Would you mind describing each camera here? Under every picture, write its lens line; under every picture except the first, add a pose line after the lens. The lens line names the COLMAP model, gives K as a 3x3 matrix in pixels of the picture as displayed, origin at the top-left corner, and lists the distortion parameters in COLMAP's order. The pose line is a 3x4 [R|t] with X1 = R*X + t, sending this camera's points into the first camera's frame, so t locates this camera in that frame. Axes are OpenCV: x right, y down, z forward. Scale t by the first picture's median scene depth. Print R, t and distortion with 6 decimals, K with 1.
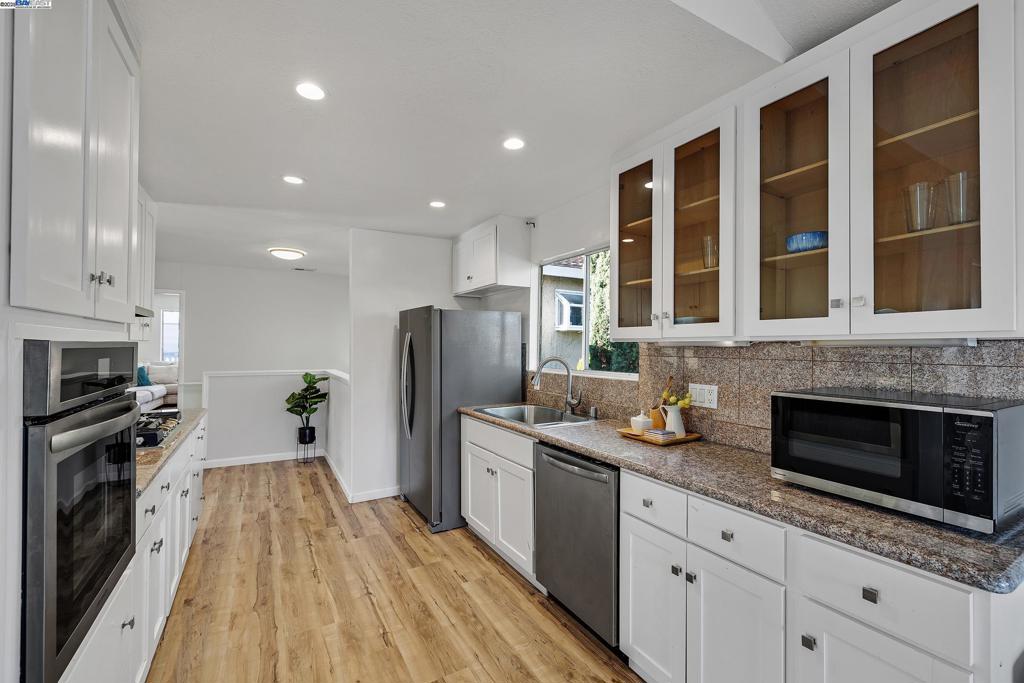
lens RADIAL K [[433.1, 0, 512.0], [0, 433.1, 341.5], [0, 0, 1]] dist [-0.000338, -0.000072]
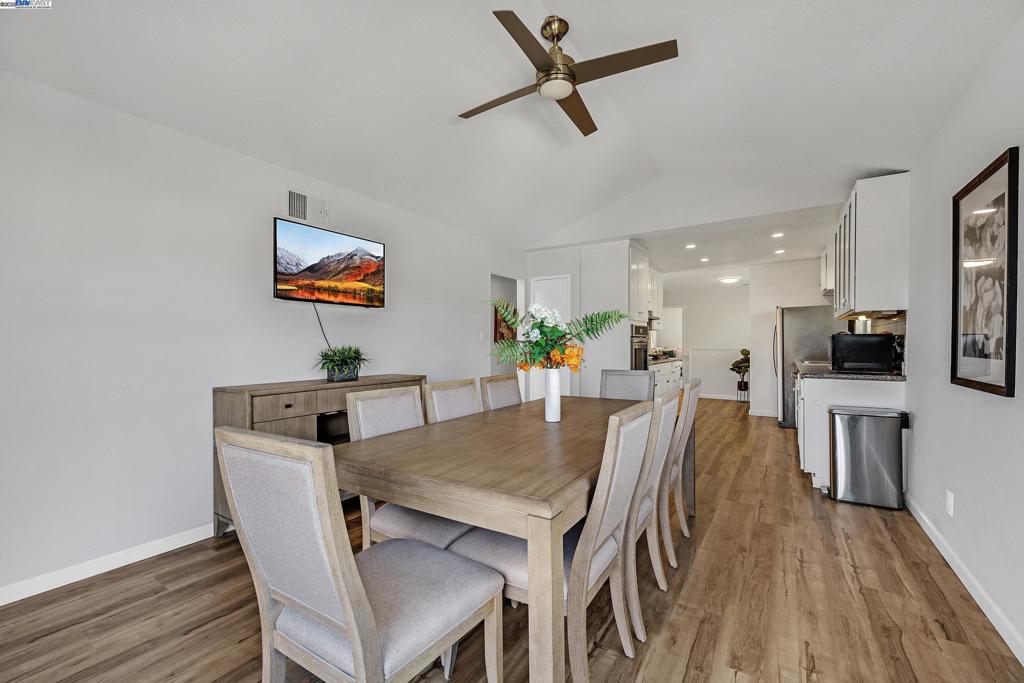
lens RADIAL K [[433.1, 0, 512.0], [0, 433.1, 341.5], [0, 0, 1]] dist [-0.000338, -0.000072]
pose [[0.462401, -0.003235, -0.886665, 0.606963], [0.008370, 0.999965, 0.000716, 0.036582], [0.886631, -0.007752, 0.462412, -0.571024]]
